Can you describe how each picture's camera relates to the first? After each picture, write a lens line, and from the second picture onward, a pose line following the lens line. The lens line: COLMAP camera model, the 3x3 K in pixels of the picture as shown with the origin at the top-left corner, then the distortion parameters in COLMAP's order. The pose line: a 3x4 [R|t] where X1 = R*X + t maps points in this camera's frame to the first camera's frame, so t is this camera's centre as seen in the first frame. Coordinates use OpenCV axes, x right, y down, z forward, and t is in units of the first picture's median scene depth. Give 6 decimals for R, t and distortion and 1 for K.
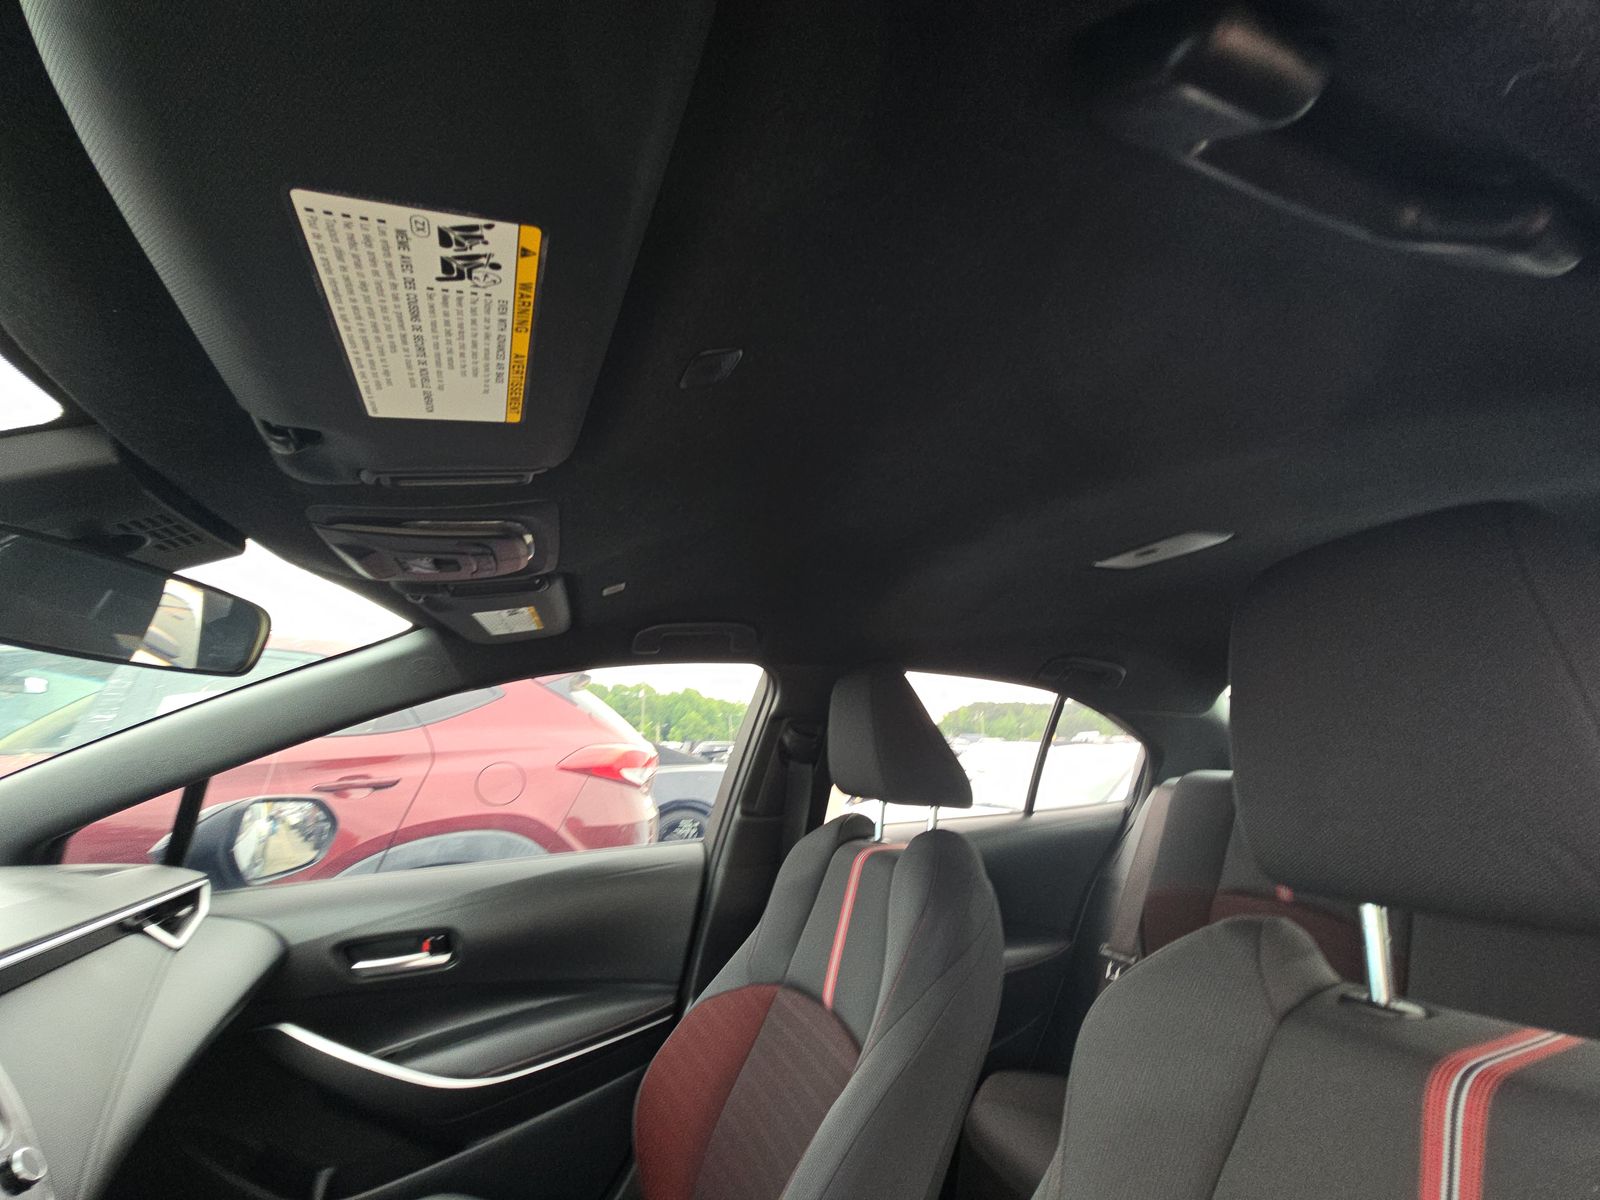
lens RADIAL K [[642.4, 0, 796.3], [0, 642.4, 601.1], [0, 0, 1]] dist [-0.002682, -0.000654]
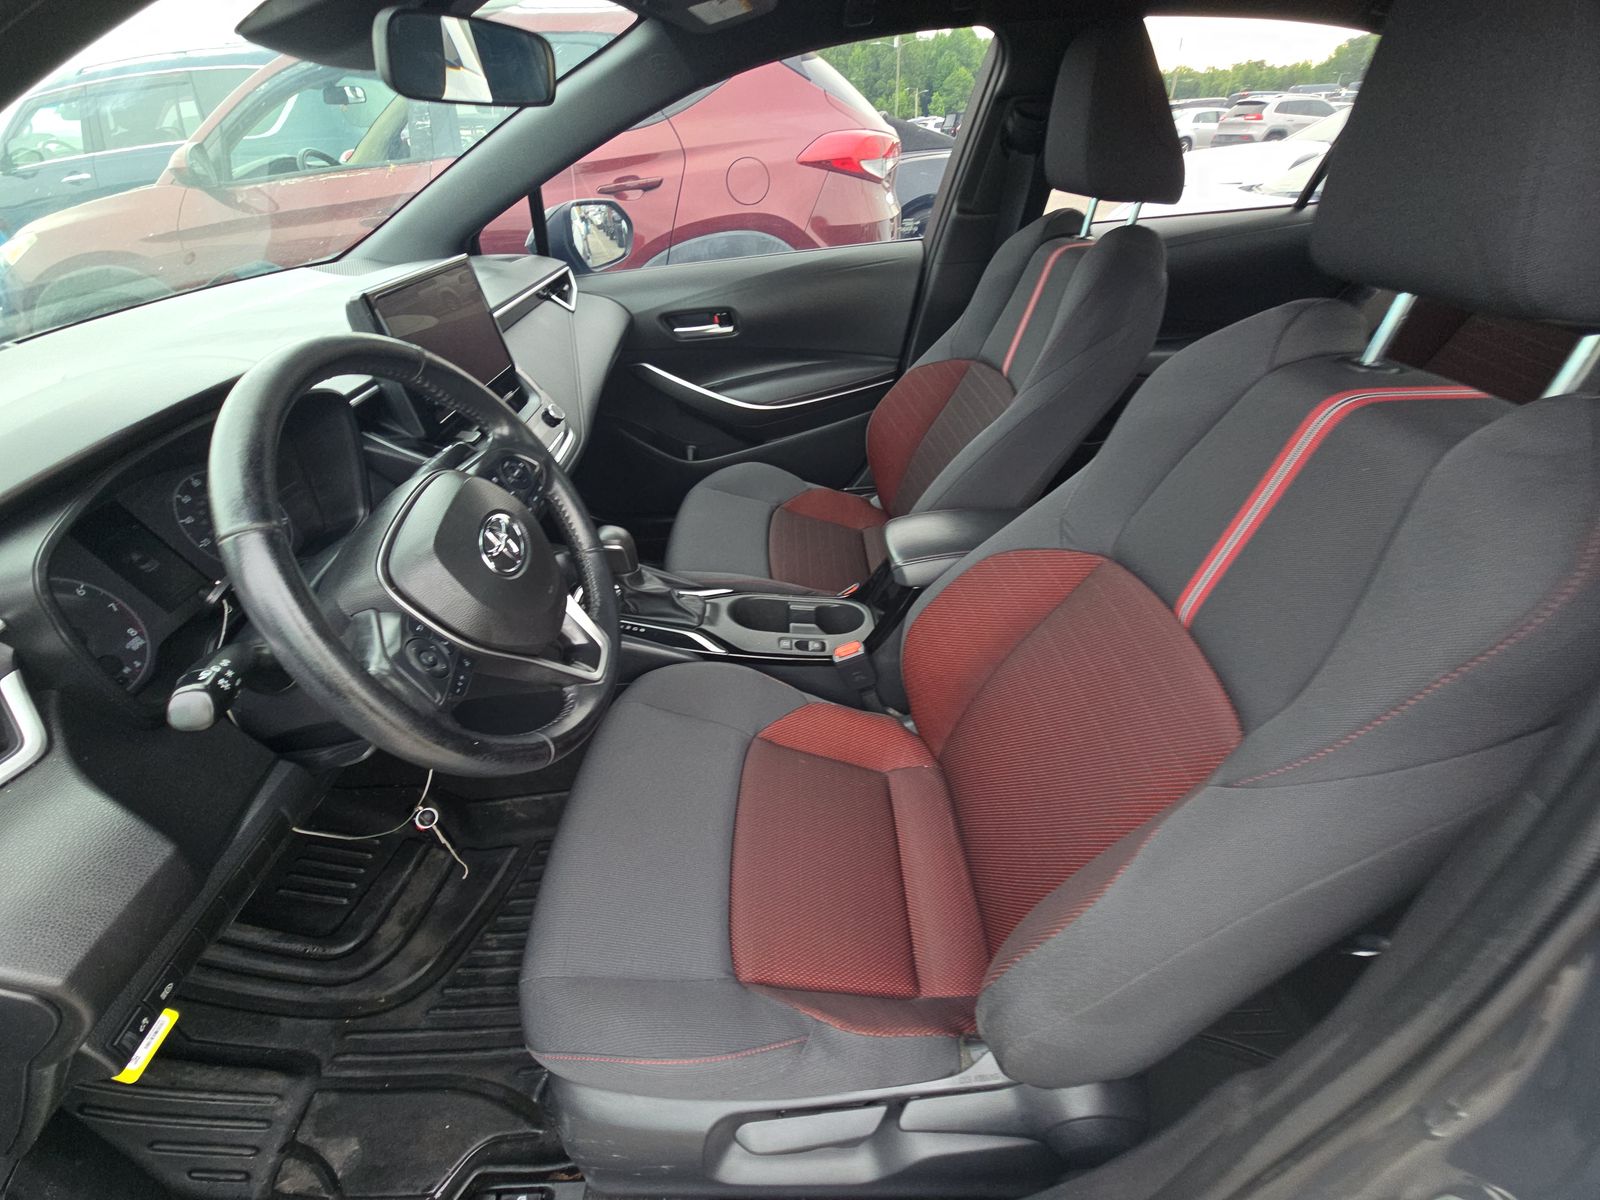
lens RADIAL K [[642.4, 0, 805.3], [0, 642.4, 598.3], [0, 0, 1]] dist [-0.002682, -0.000654]
pose [[0.939994, 0.169155, -0.296308, 0.100638], [0.114753, 0.661120, 0.741453, -0.060425], [0.321316, -0.730963, 0.602037, -0.185452]]
